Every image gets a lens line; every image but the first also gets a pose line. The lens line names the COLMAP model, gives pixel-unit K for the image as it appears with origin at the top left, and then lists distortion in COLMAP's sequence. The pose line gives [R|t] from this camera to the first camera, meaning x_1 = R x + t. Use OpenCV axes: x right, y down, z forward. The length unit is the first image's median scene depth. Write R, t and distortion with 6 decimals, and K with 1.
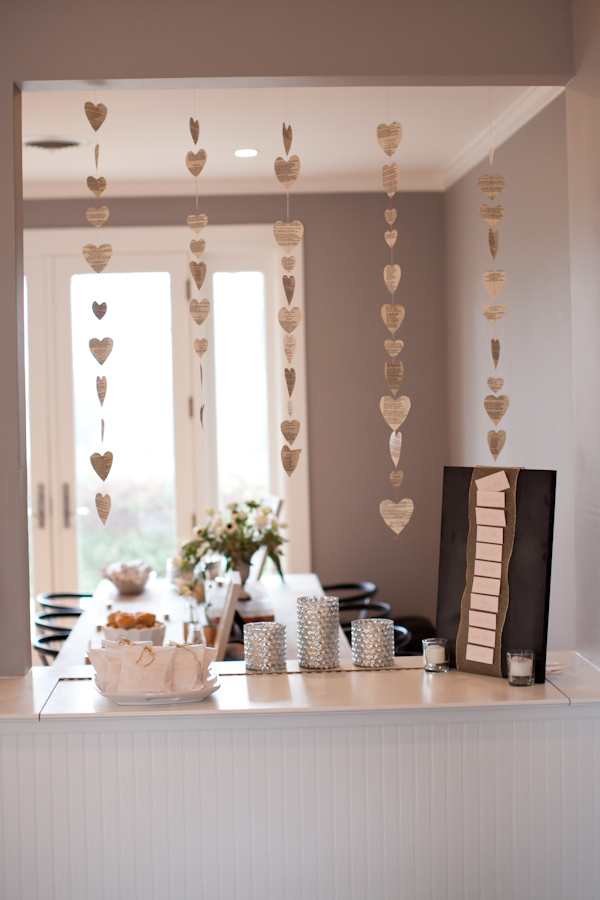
lens RADIAL K [[1530.5, 0, 300.0], [0, 1530.5, 450.0], [0, 0, 1]] dist [-0.207197, 0.172018]
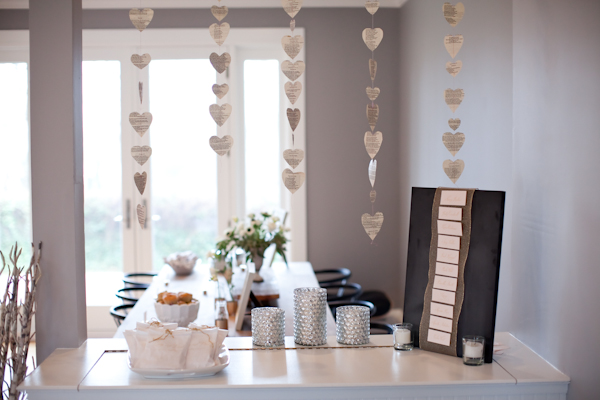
lens RADIAL K [[1020.3, 0, 300.0], [0, 1020.3, 200.0], [0, 0, 1]] dist [-0.207197, 0.172018]
pose [[0.999890, 0.014803, -0.000130, 0.002232], [-0.014797, 0.999679, 0.020588, 0.005424], [0.000435, -0.020583, 0.999788, 0.159103]]
